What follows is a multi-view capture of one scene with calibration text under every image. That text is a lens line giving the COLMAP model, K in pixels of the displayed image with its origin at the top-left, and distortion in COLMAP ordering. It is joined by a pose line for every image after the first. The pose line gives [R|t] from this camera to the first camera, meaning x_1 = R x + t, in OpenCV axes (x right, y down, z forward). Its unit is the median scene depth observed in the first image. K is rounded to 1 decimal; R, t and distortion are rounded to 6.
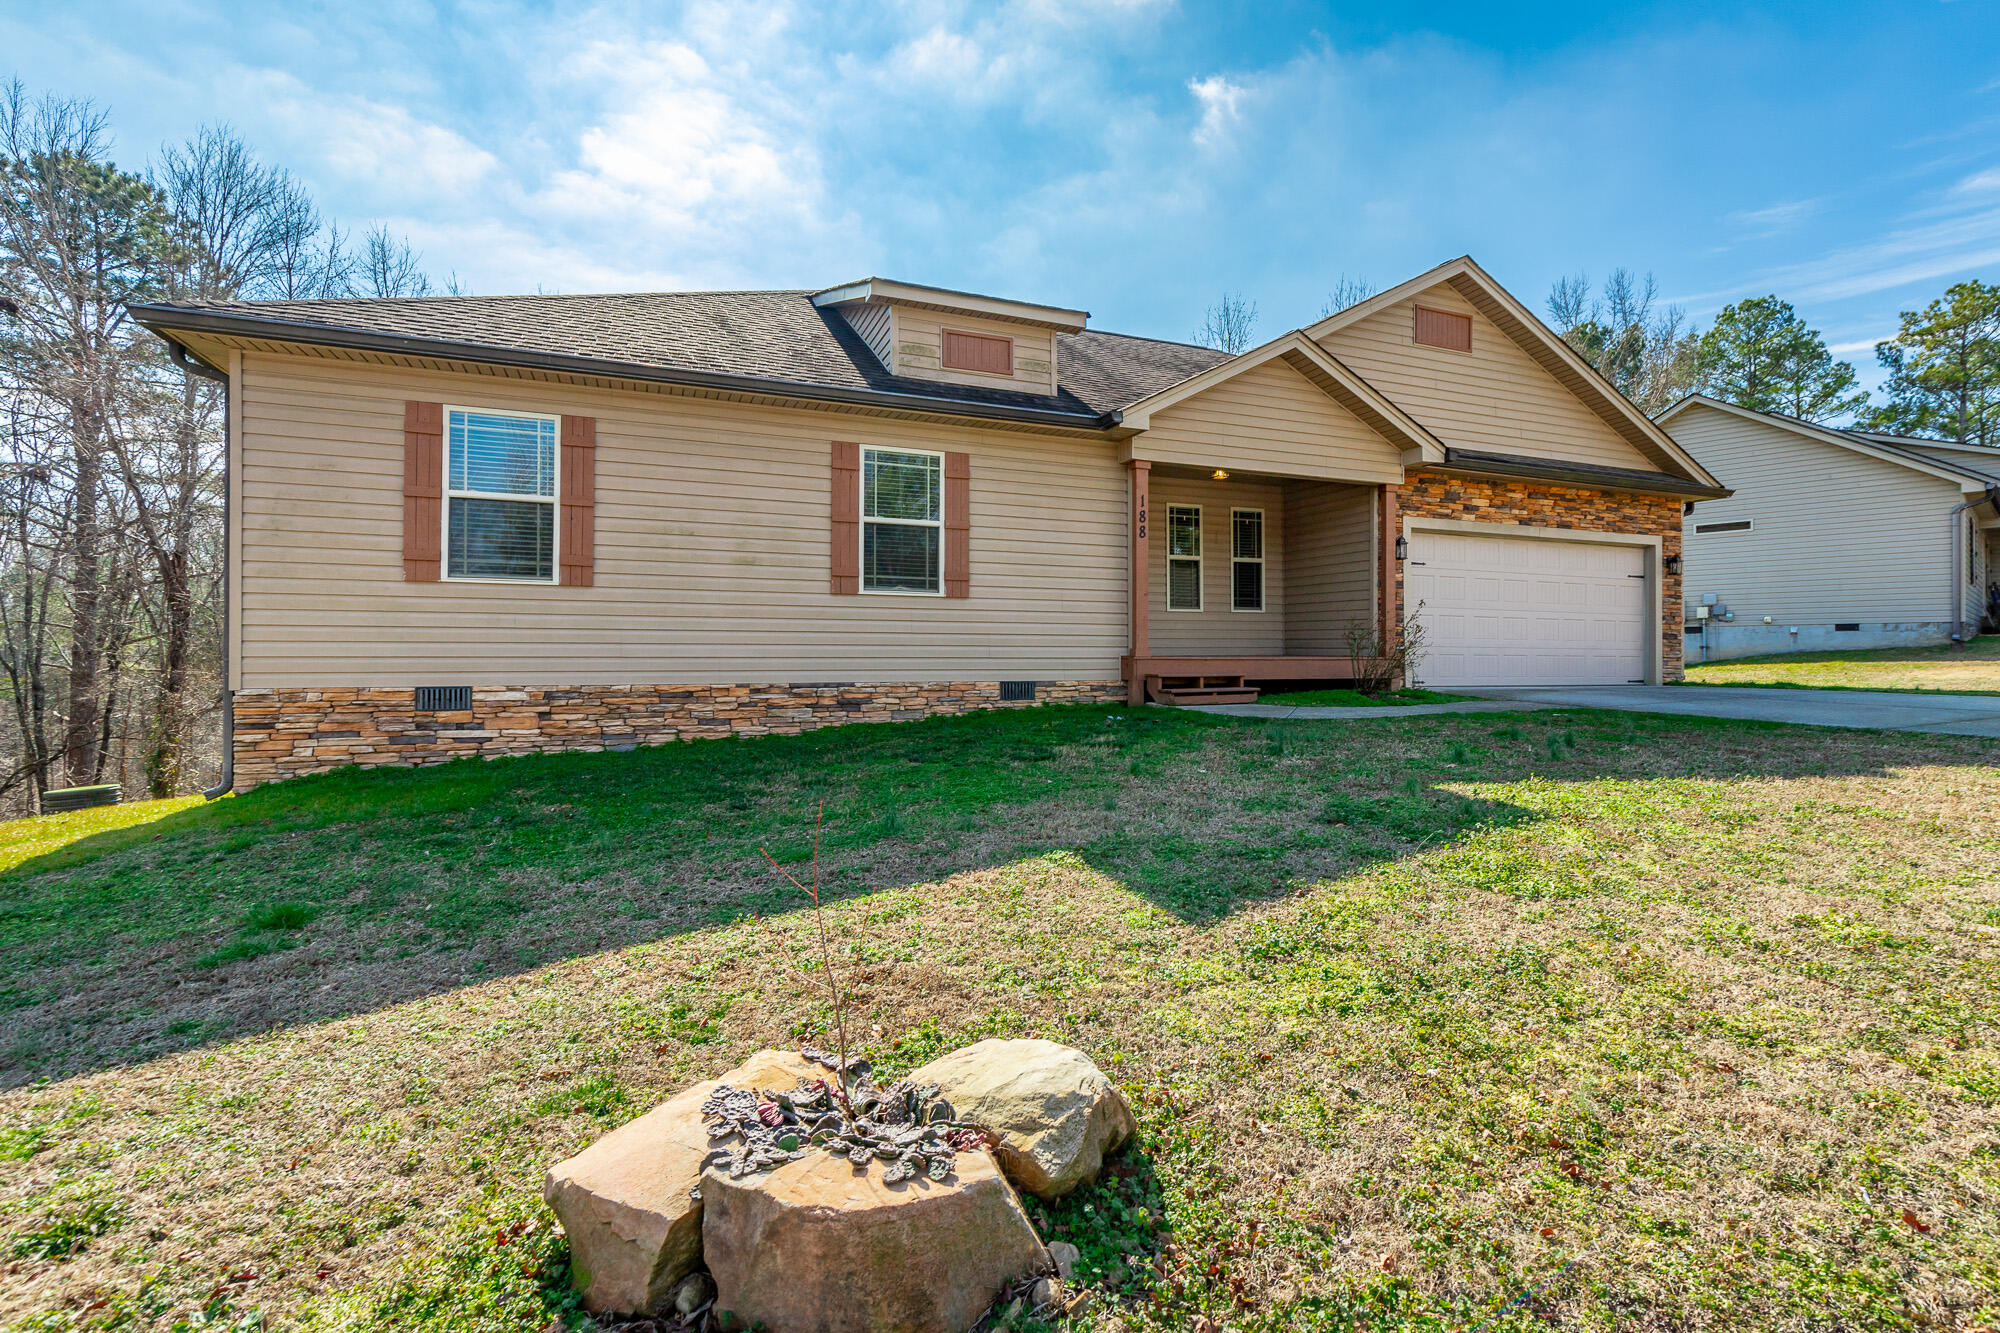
lens RADIAL K [[926.5, 0, 1005.8], [0, 926.5, 656.5], [0, 0, 1]] dist [0.002604, 0.001005]
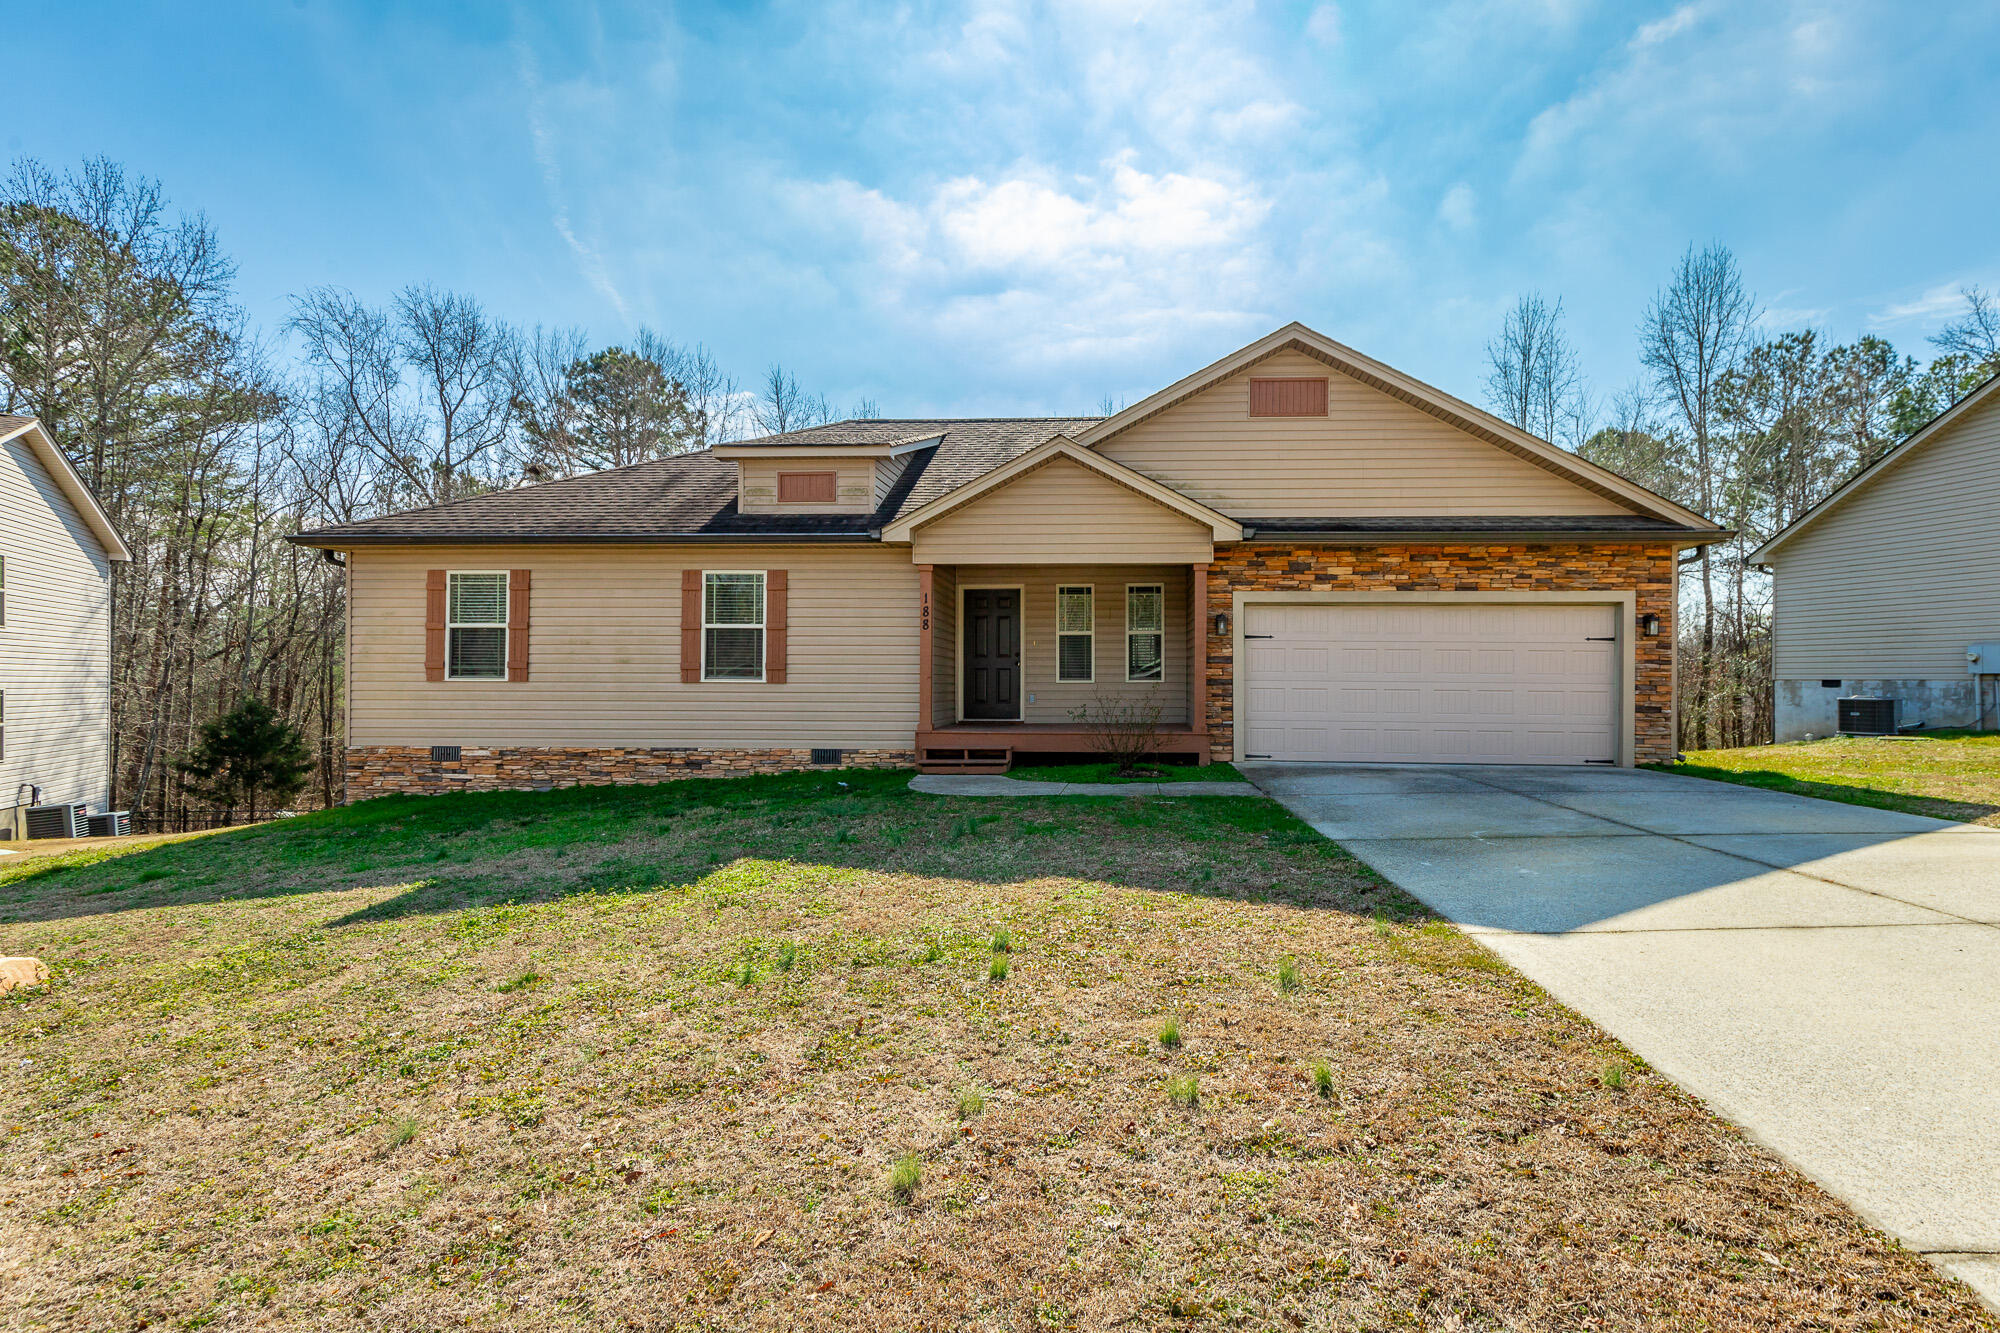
lens RADIAL K [[915.8, 0, 1043.9], [0, 915.8, 676.2], [0, 0, 1]] dist [0.002805, -0.000245]
pose [[0.898994, -0.002295, -0.437956, 0.826609], [-0.001316, 0.999968, -0.007941, -0.062641], [0.437960, 0.007715, 0.898961, 0.022126]]
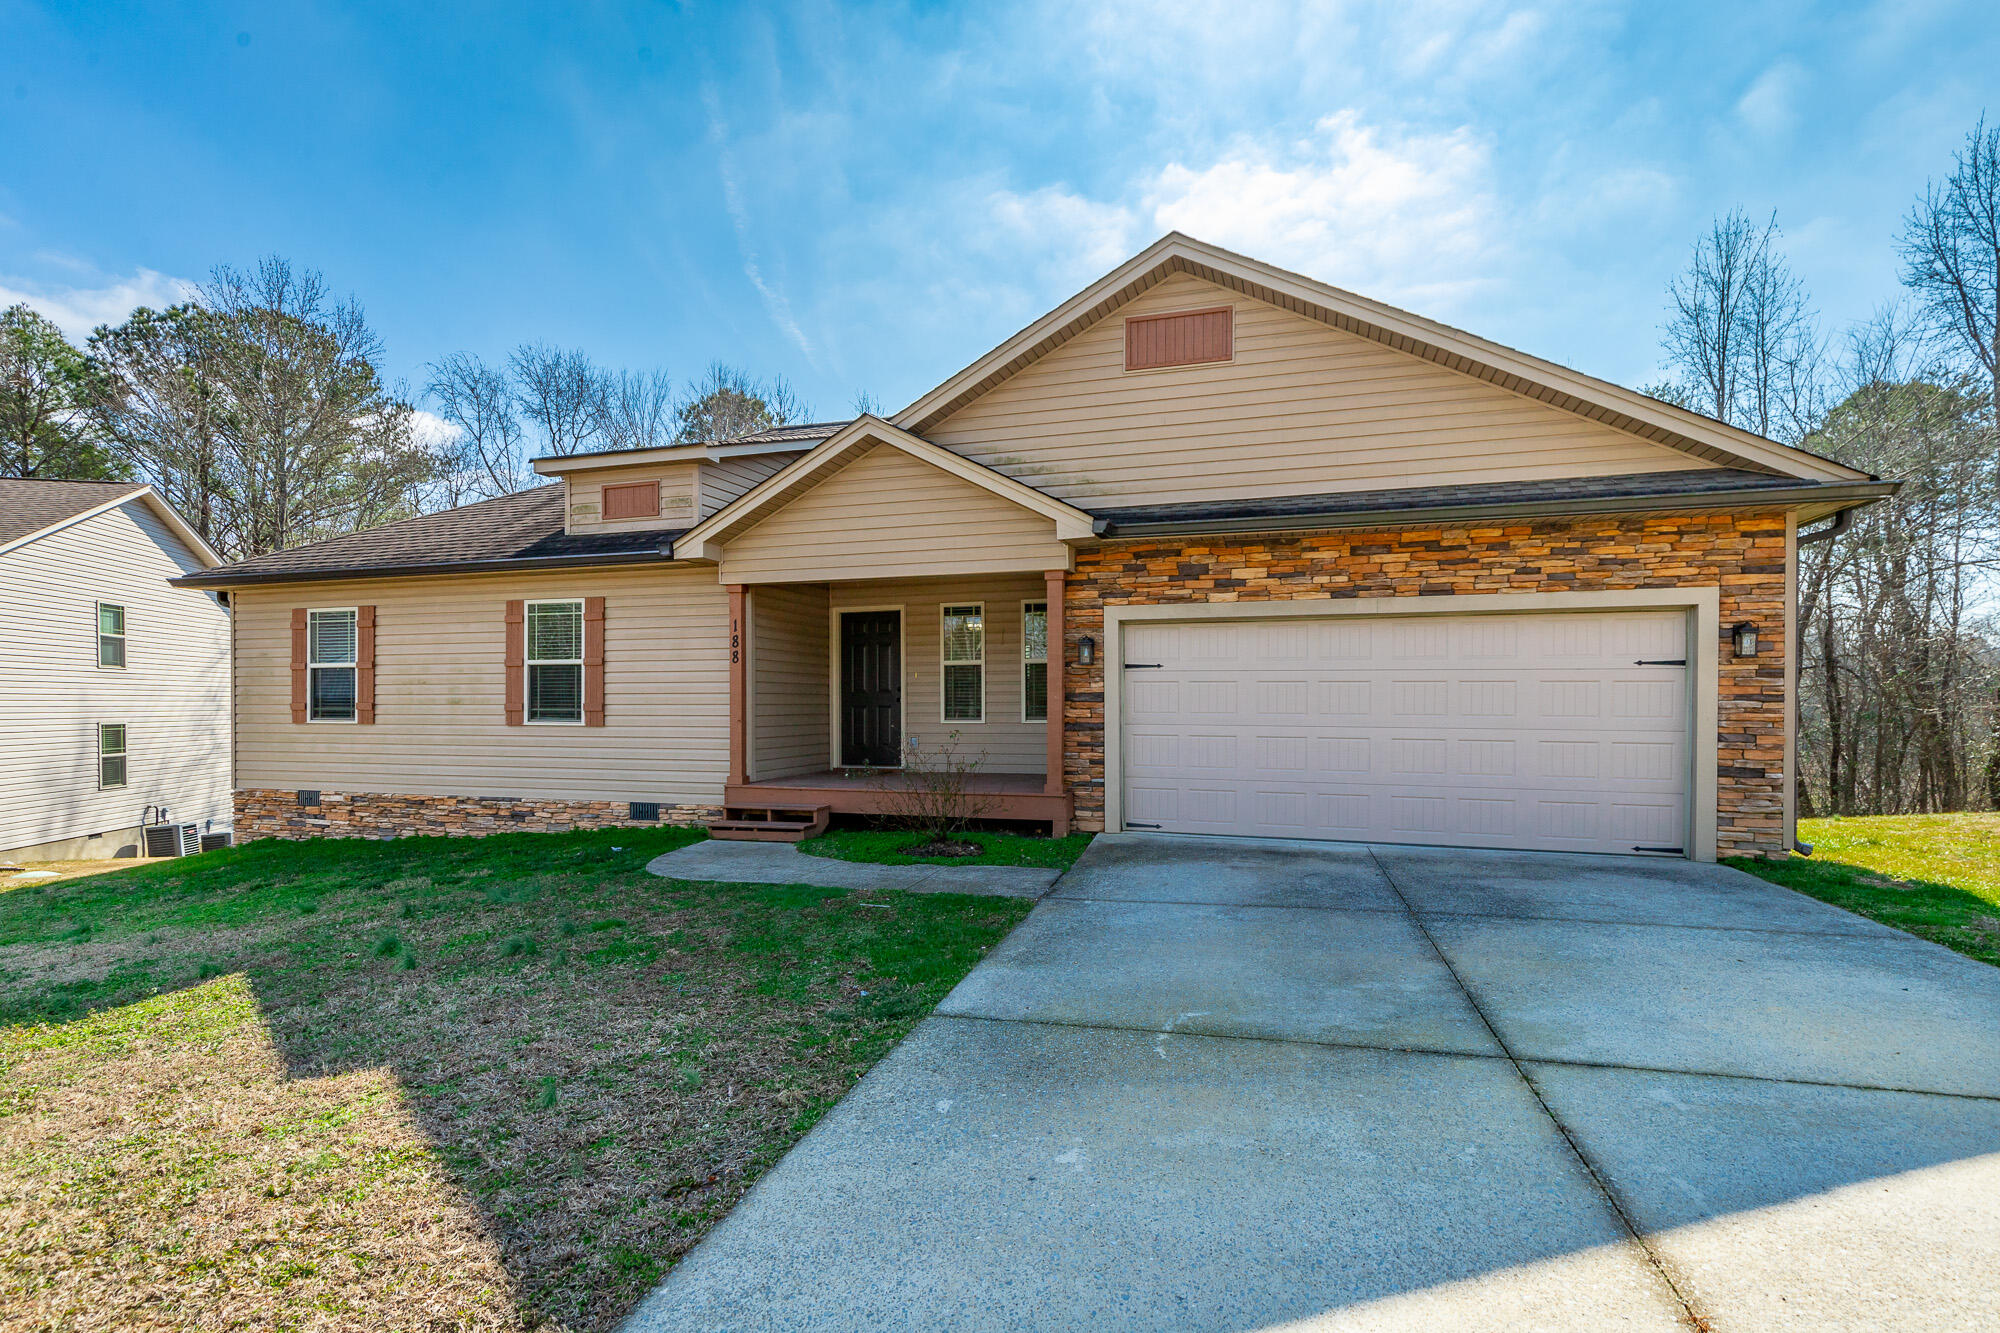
lens RADIAL K [[911.9, 0, 989.9], [0, 911.9, 709.3], [0, 0, 1]] dist [0.003700, 0.000239]
pose [[0.768953, 0.000638, -0.639305, 1.012615], [0.002385, 0.999990, 0.003866, -0.086212], [0.639301, -0.004497, 0.768944, 0.450183]]
